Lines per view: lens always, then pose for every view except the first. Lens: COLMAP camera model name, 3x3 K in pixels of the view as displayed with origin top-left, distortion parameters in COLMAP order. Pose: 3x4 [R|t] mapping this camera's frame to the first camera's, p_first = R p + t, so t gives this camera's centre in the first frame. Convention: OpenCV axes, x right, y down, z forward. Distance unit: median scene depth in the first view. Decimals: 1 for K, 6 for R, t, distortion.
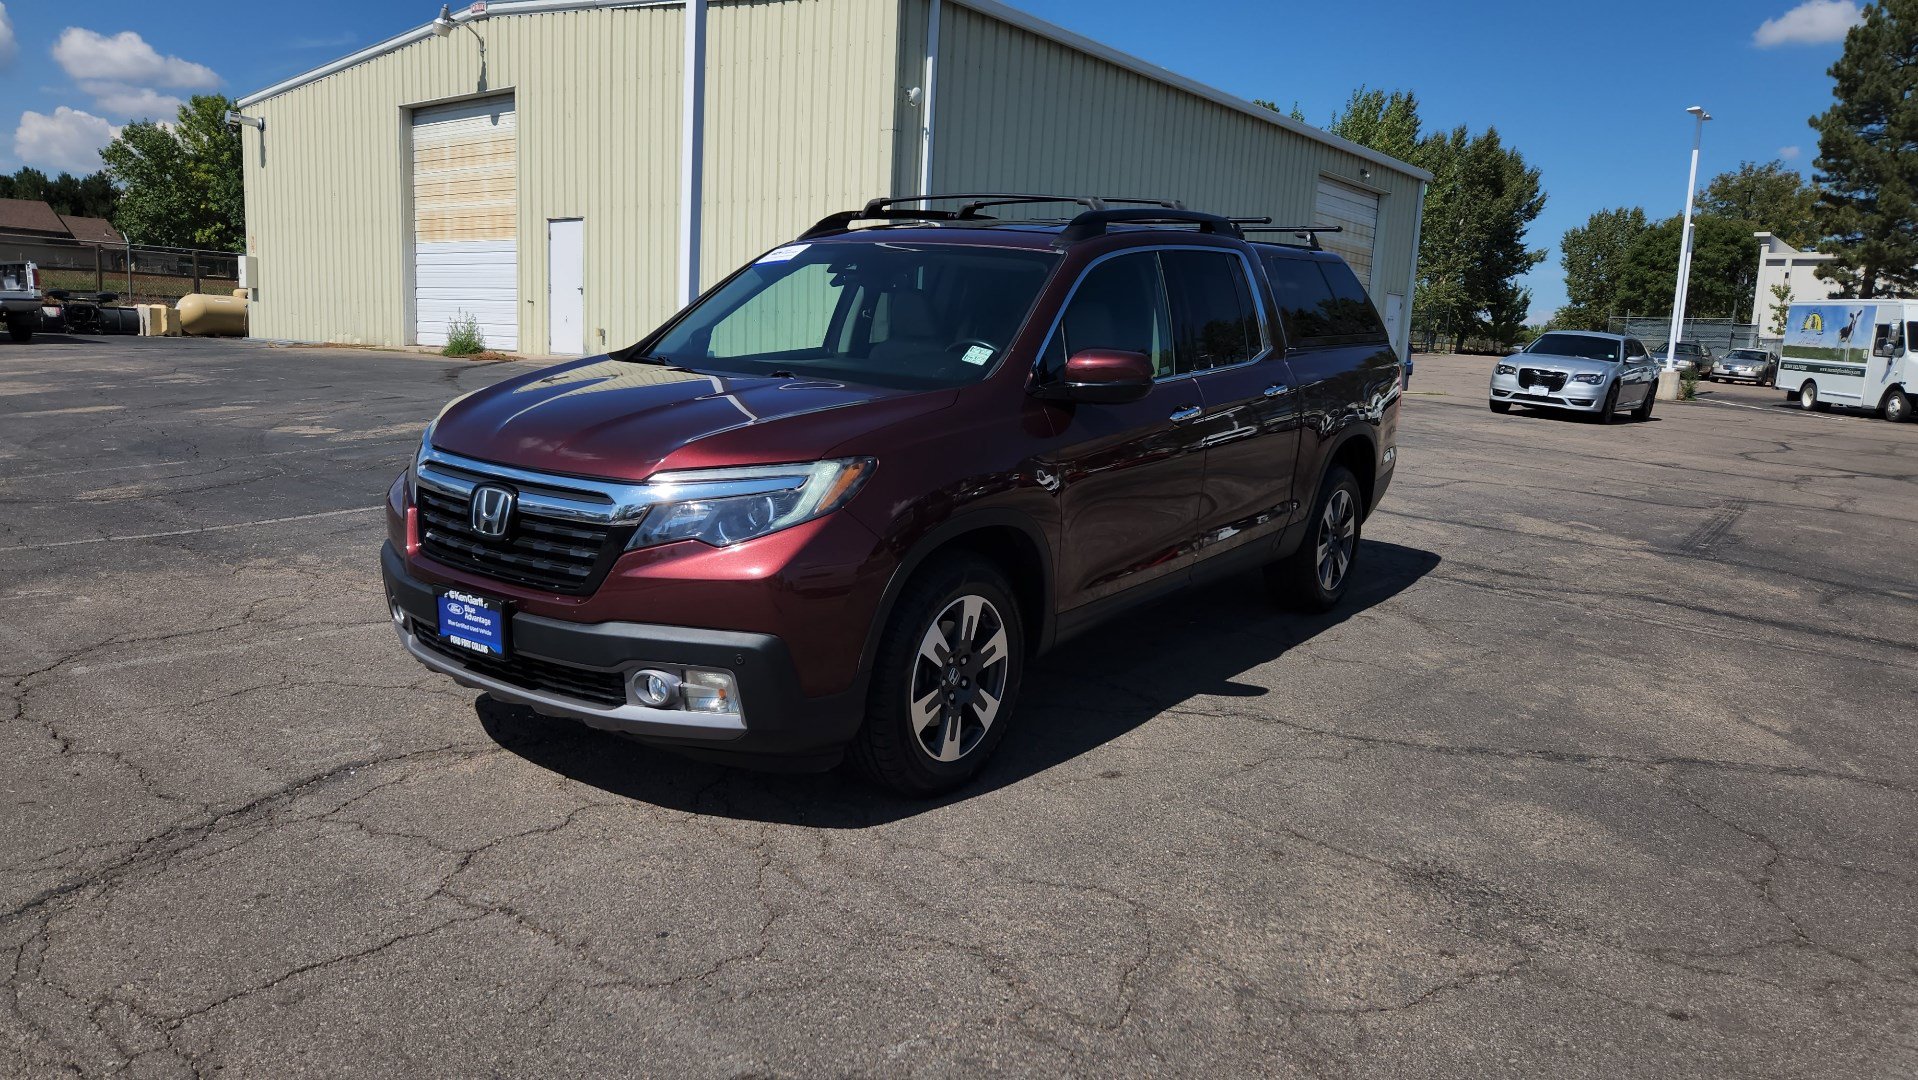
lens RADIAL K [[1279.4, 0, 911.9], [0, 1279.4, 537.6], [0, 0, 1]] dist [0.072500, -0.060820]
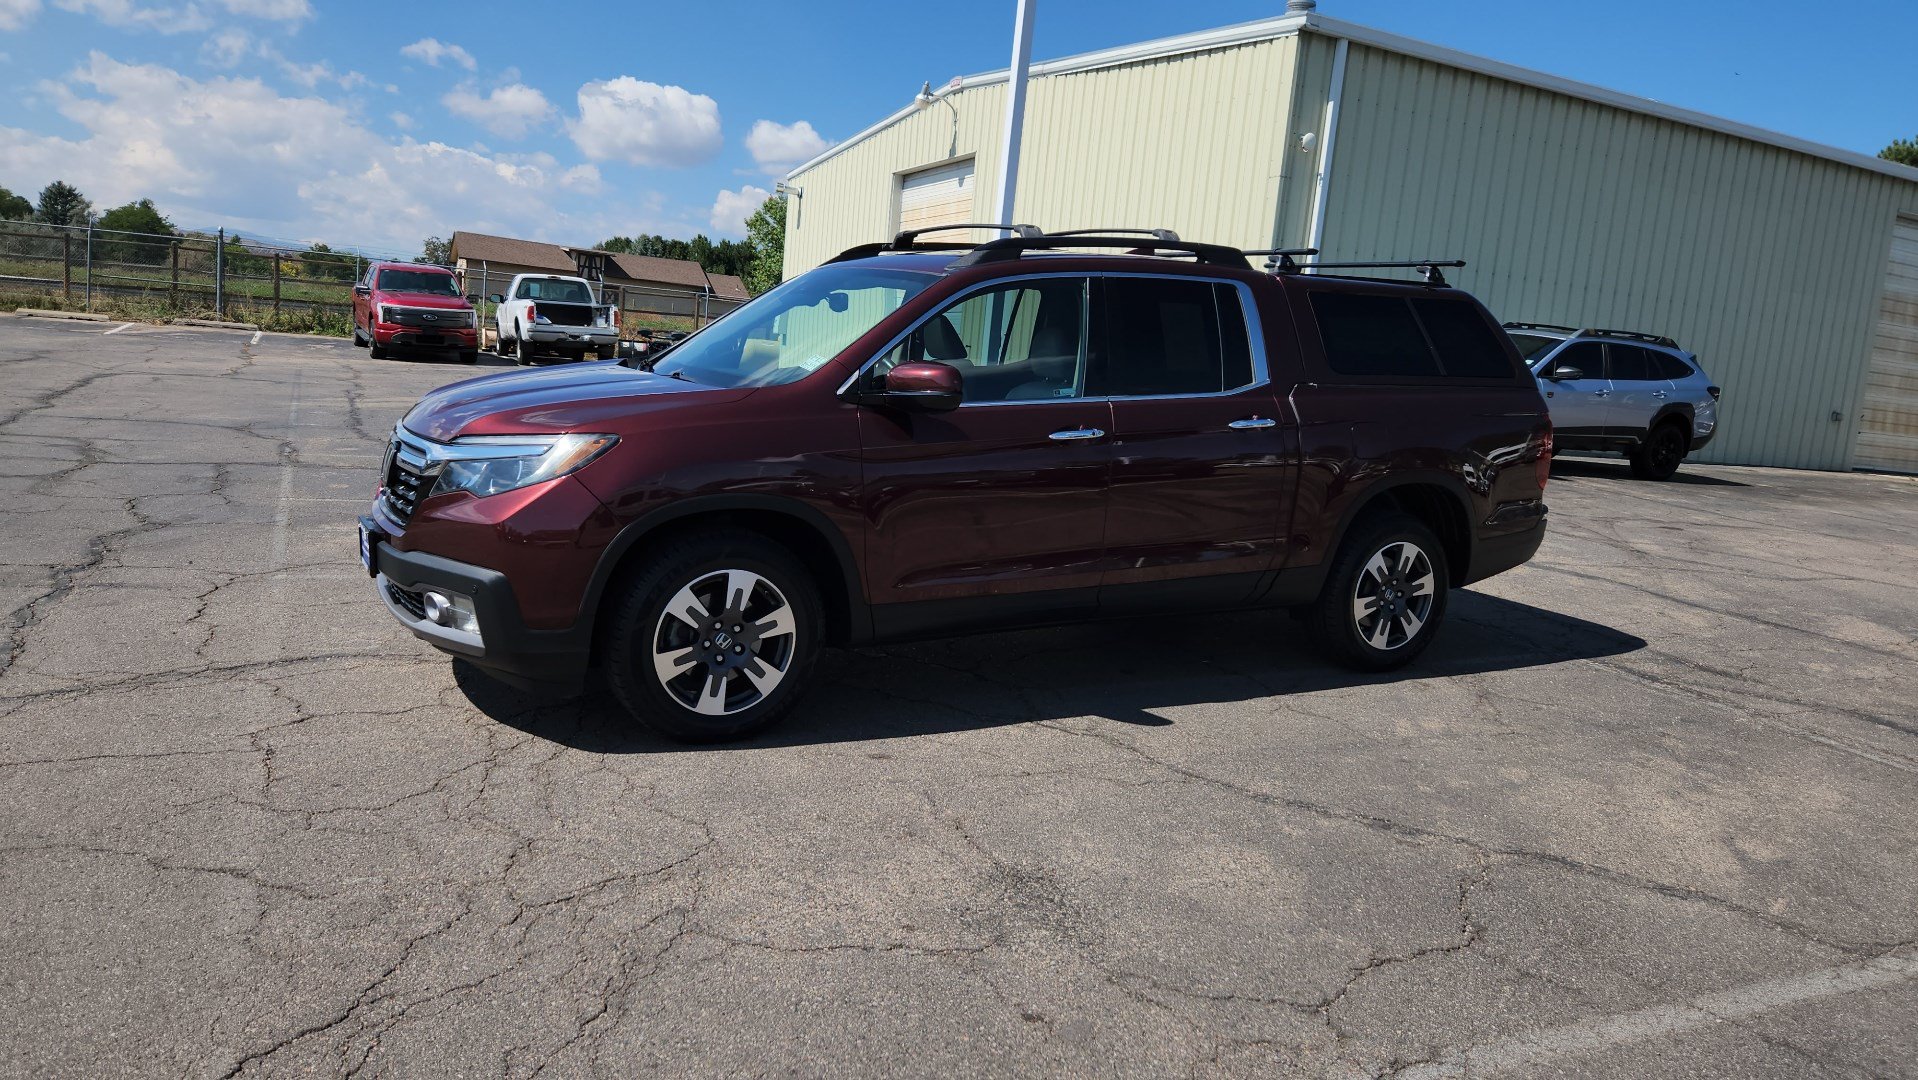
lens RADIAL K [[1268.5, 0, 922.0], [0, 1268.5, 539.0], [0, 0, 1]] dist [0.071279, -0.058019]
pose [[0.911697, 0.087768, -0.401379, 0.482346], [-0.103579, 0.994462, -0.017816, 0.015908], [0.397593, 0.057817, 0.915739, 0.027966]]
